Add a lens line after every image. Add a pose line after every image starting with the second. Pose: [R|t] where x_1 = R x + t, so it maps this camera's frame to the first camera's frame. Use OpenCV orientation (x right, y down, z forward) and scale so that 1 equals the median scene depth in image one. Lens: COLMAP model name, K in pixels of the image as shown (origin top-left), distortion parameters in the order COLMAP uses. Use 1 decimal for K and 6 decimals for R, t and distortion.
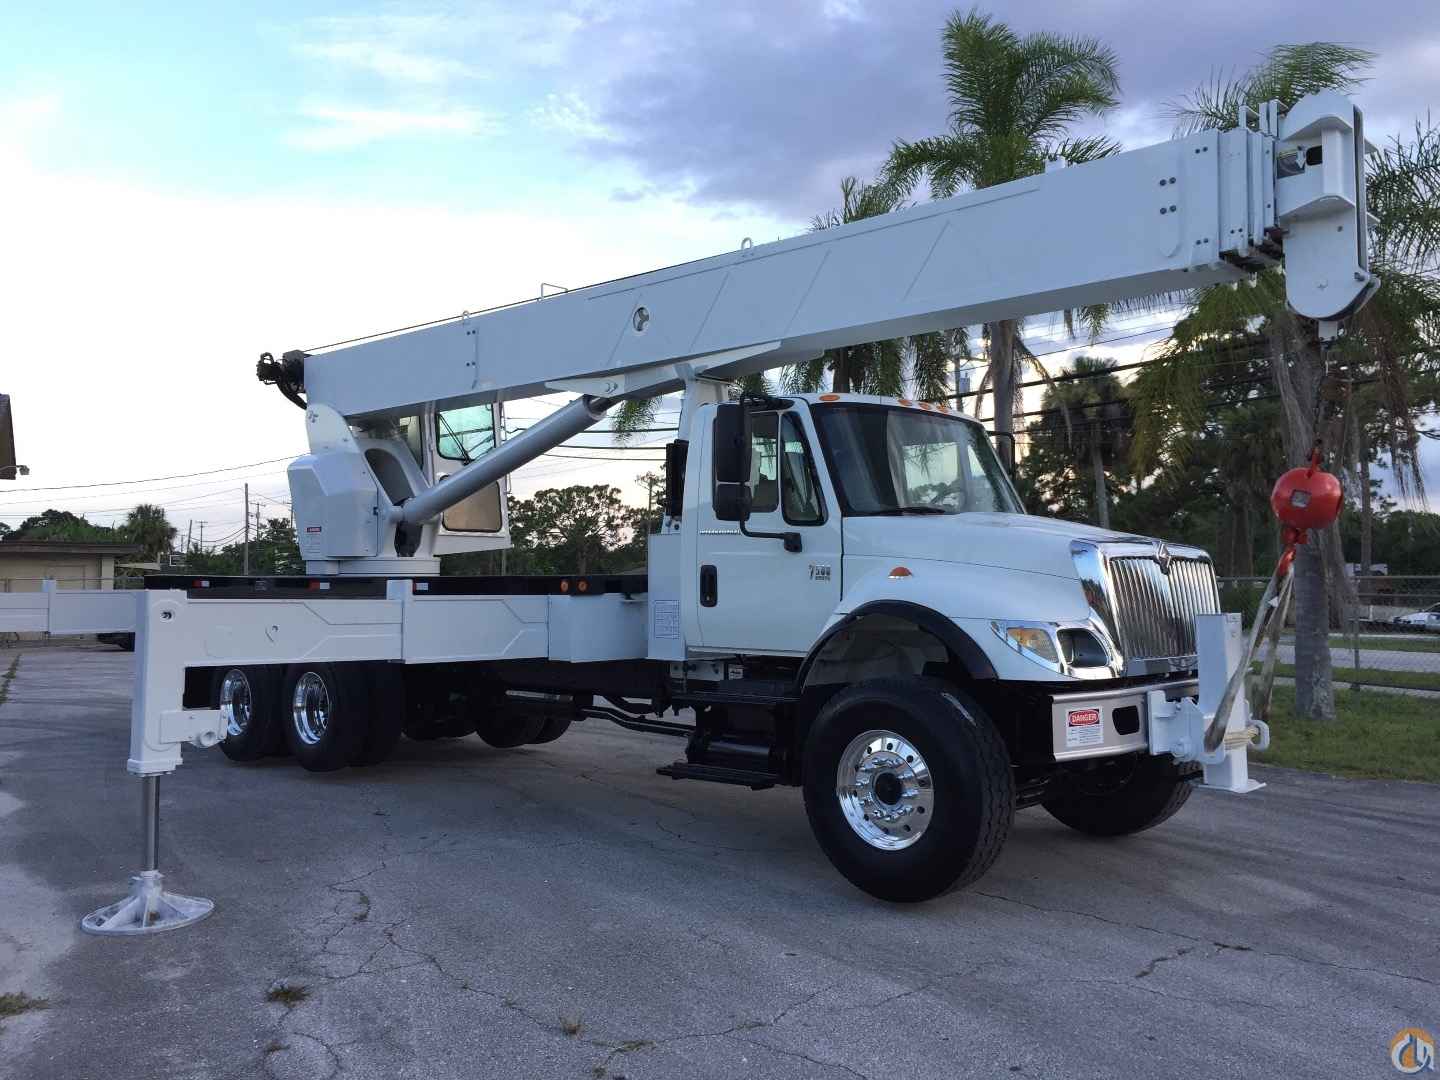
lens RADIAL K [[1239.0, 0, 755.7], [0, 1239.0, 508.1], [0, 0, 1]] dist [0.079823, -0.106801]
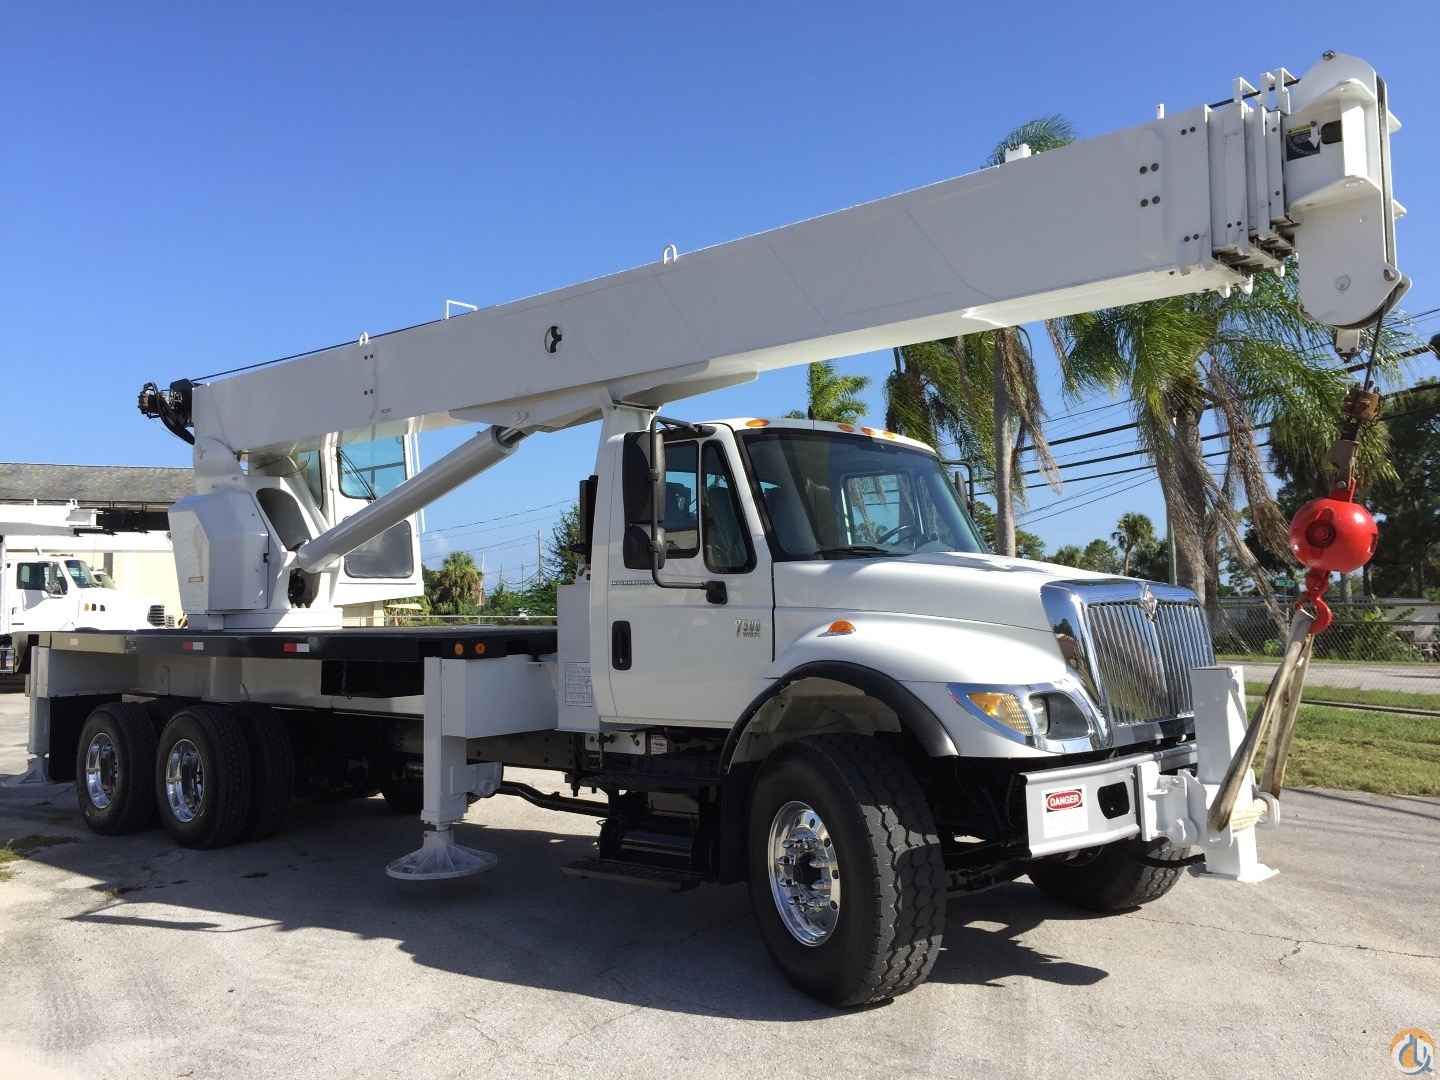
lens RADIAL K [[1239.0, 0, 737.1], [0, 1239.0, 514.0], [0, 0, 1]] dist [0.079823, -0.106801]
pose [[0.999652, -0.020328, 0.016826, 0.031590], [0.020647, 0.999606, -0.018996, -0.010376], [-0.016433, 0.019337, 0.999678, 0.150611]]
